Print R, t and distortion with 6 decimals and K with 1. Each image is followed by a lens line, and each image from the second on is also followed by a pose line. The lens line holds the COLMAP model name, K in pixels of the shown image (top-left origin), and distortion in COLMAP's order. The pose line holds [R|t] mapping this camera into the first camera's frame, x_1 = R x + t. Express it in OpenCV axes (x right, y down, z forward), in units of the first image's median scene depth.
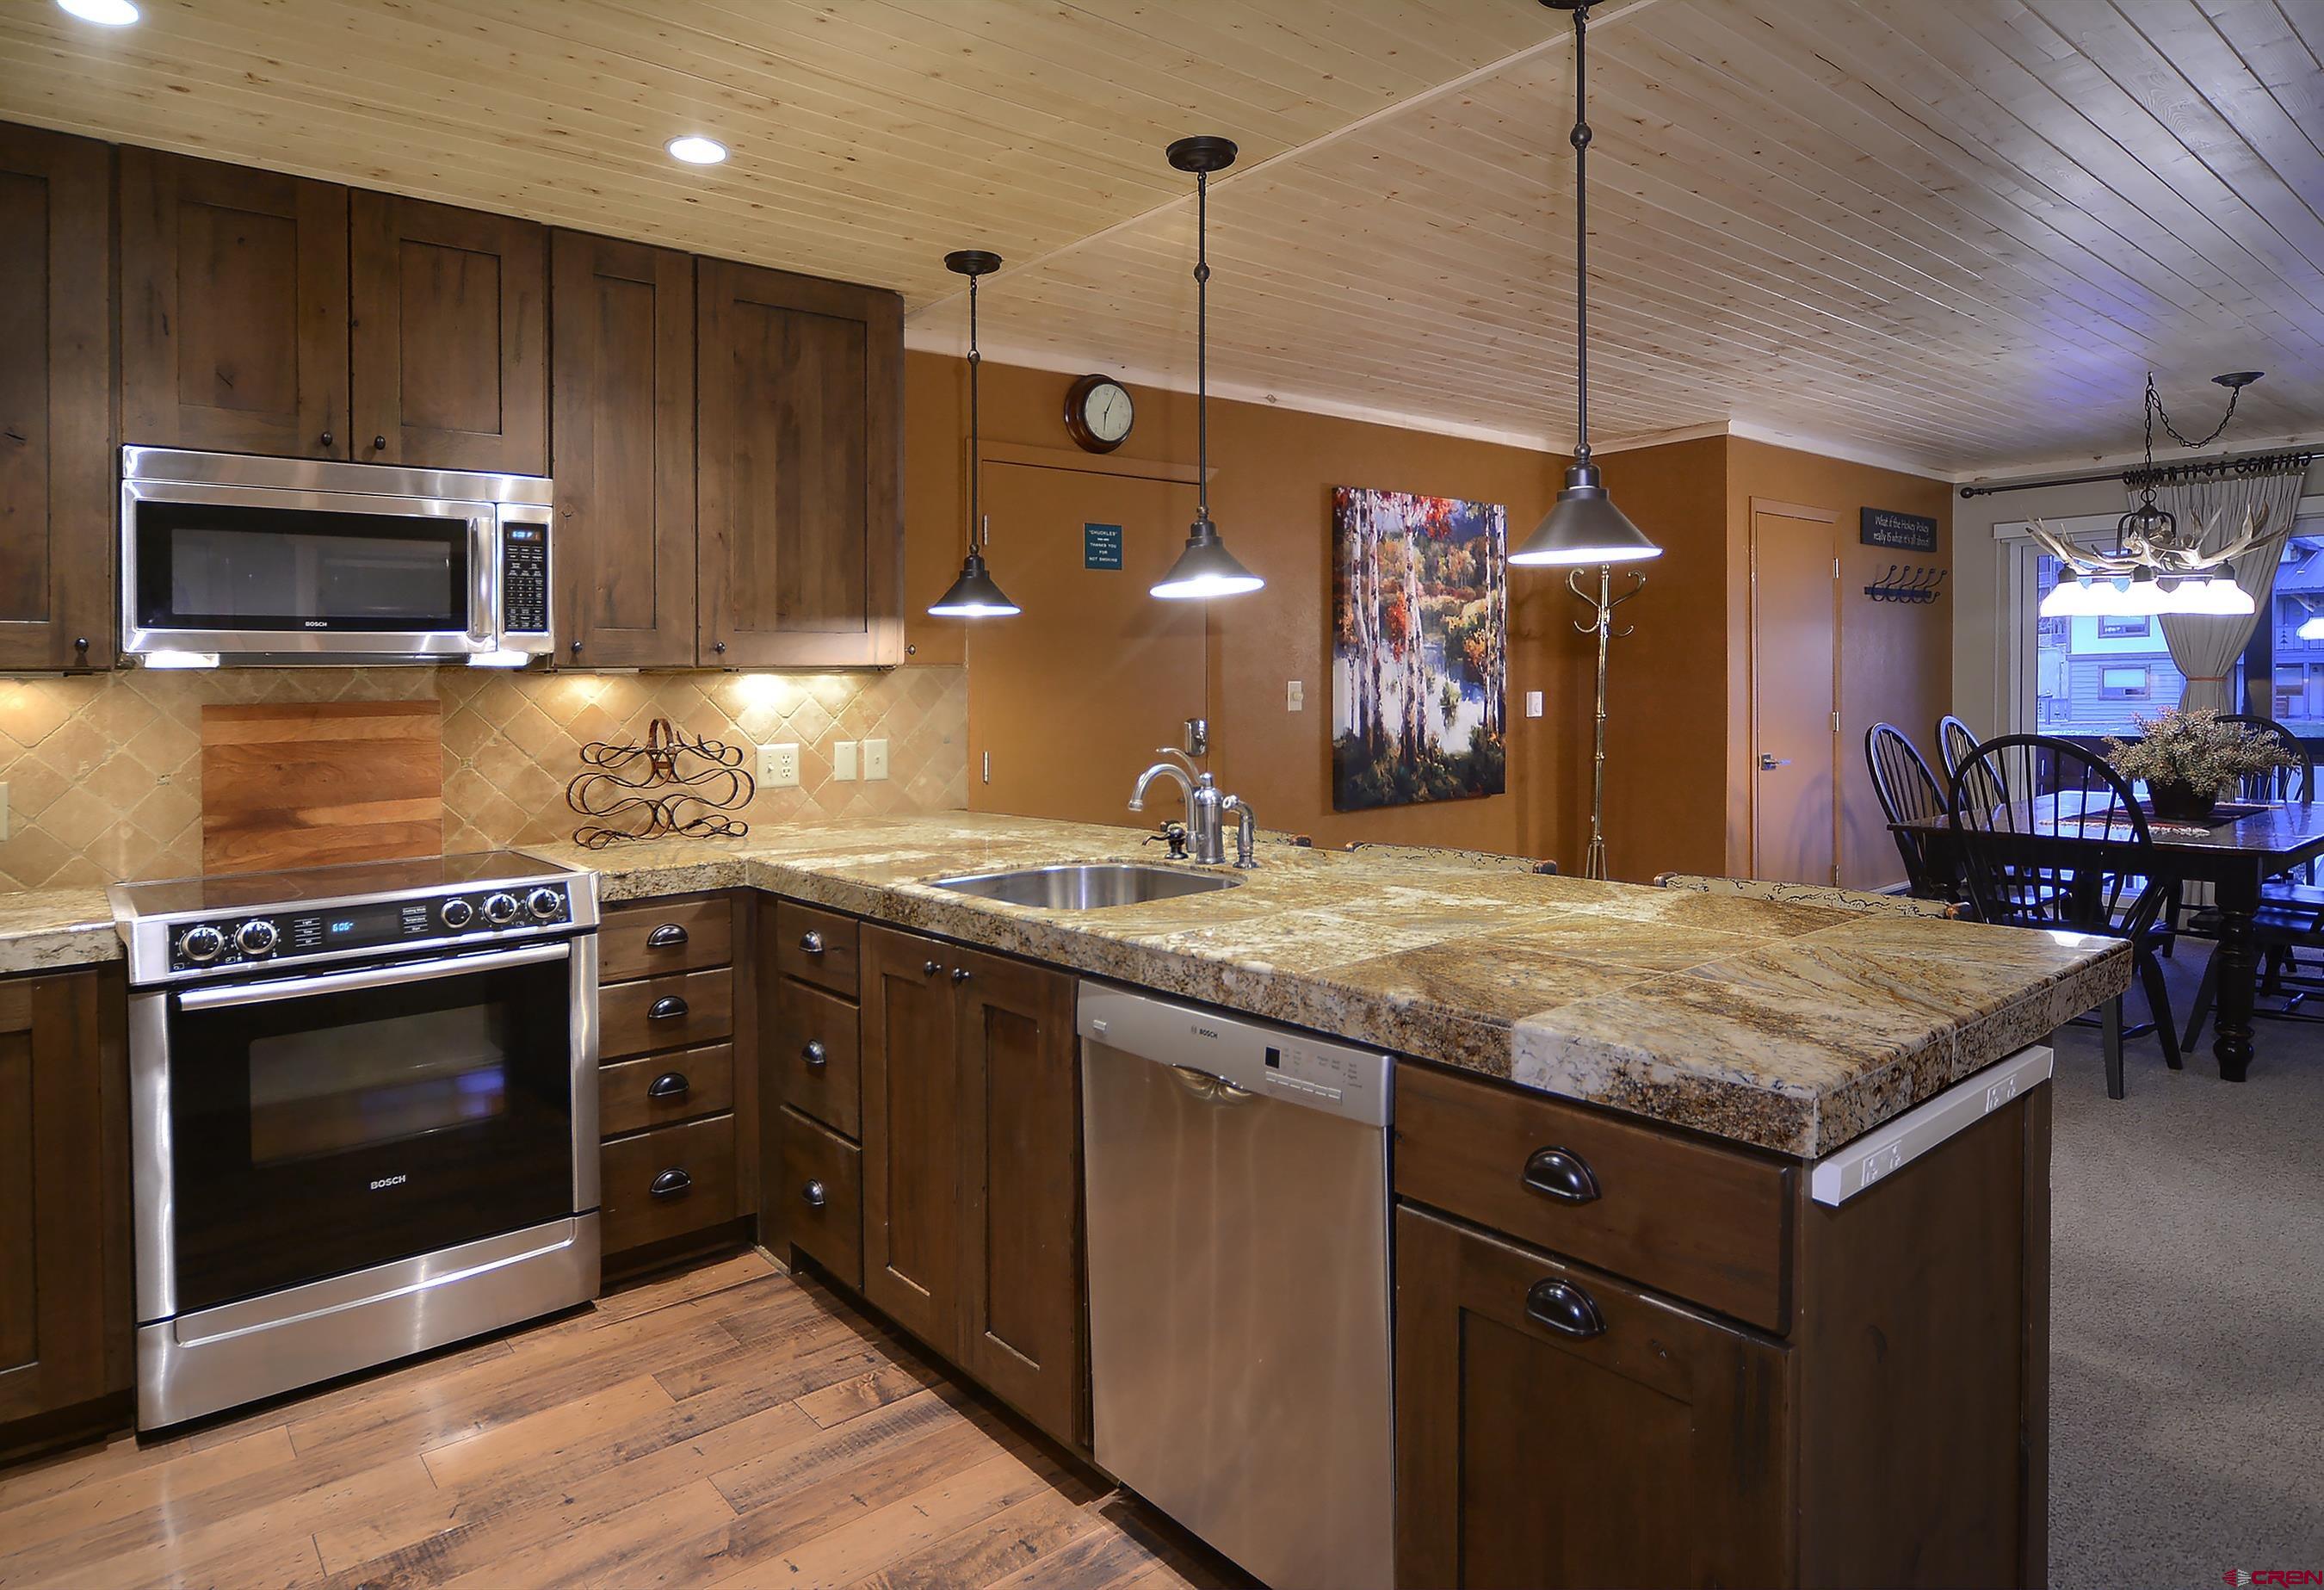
lens RADIAL K [[1358.5, 0, 1066.3], [0, 1358.5, 743.1], [0, 0, 1]] dist [0.005133, 0.000823]
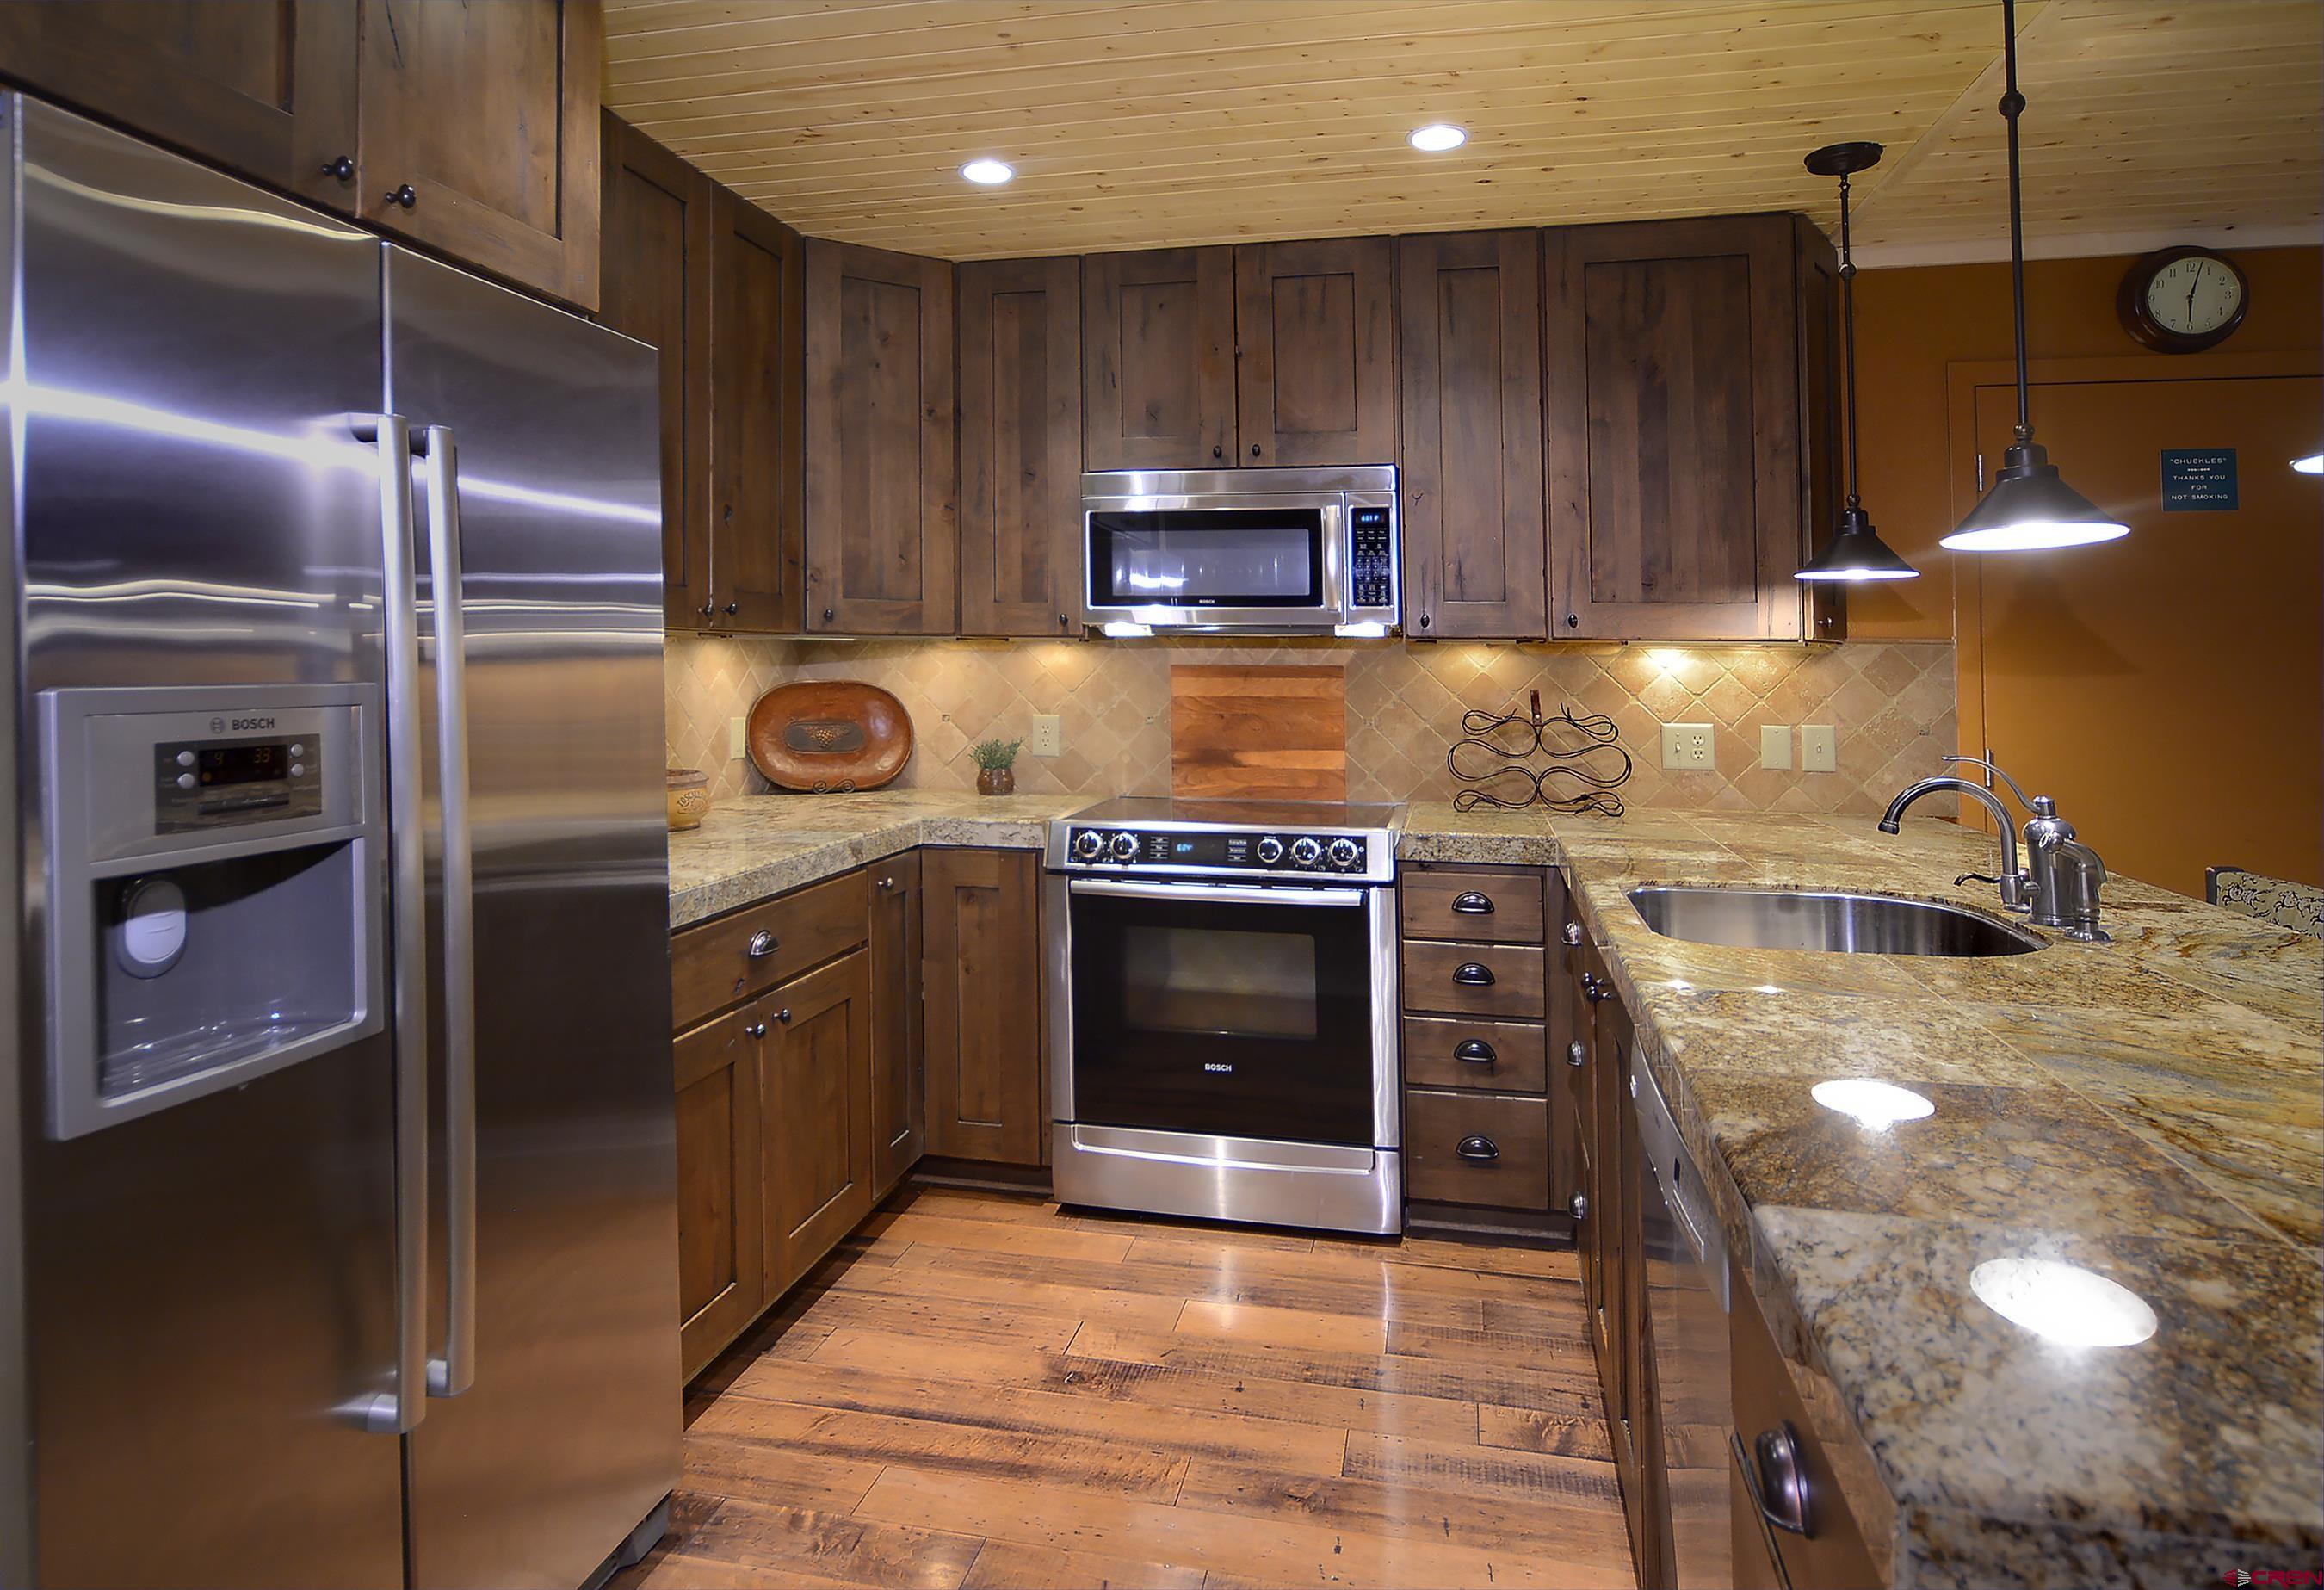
lens RADIAL K [[1291.3, 0, 1084.7], [0, 1291.3, 667.5], [0, 0, 1]] dist [-0.001760, 0.000202]
pose [[0.638278, 0.027879, -0.769301, 0.263252], [-0.051776, 0.998636, -0.006768, -0.012870], [0.768063, 0.044151, 0.638851, 0.156338]]
